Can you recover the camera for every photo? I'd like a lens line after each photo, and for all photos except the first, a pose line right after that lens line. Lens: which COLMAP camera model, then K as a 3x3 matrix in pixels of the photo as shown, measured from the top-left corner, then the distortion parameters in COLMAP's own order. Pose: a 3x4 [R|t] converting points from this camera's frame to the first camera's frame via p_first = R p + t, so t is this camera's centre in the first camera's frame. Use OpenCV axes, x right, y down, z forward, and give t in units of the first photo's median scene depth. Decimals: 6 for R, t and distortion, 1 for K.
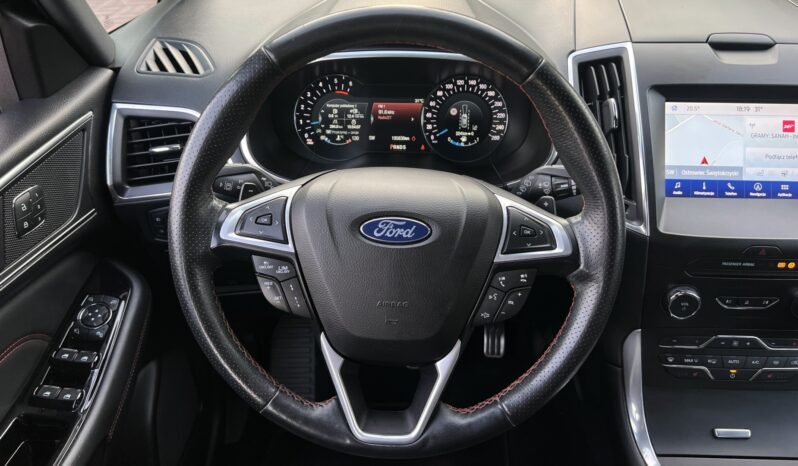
lens RADIAL K [[624.2, 0, 399.6], [0, 624.2, 235.8], [0, 0, 1]] dist [0.064816, -0.082299]
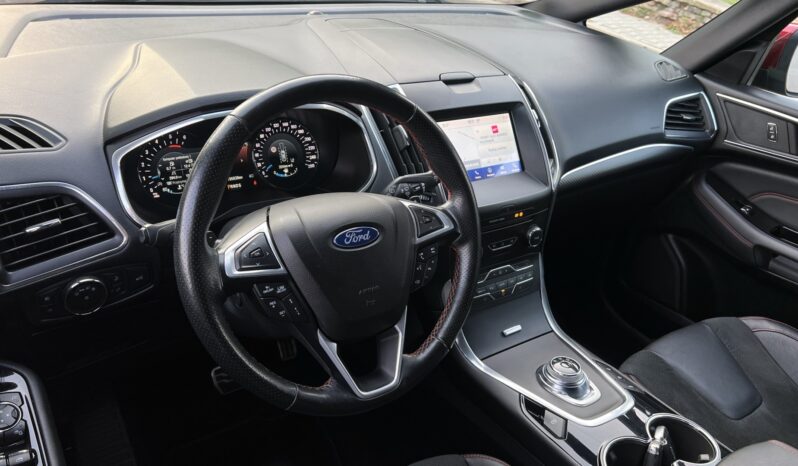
lens RADIAL K [[624.2, 0, 404.6], [0, 624.2, 240.6], [0, 0, 1]] dist [0.064816, -0.082299]
pose [[0.796642, -0.218796, 0.563462, -0.489819], [0.236283, 0.970738, 0.042880, -0.024606], [-0.556355, 0.098976, 0.825029, -0.127093]]
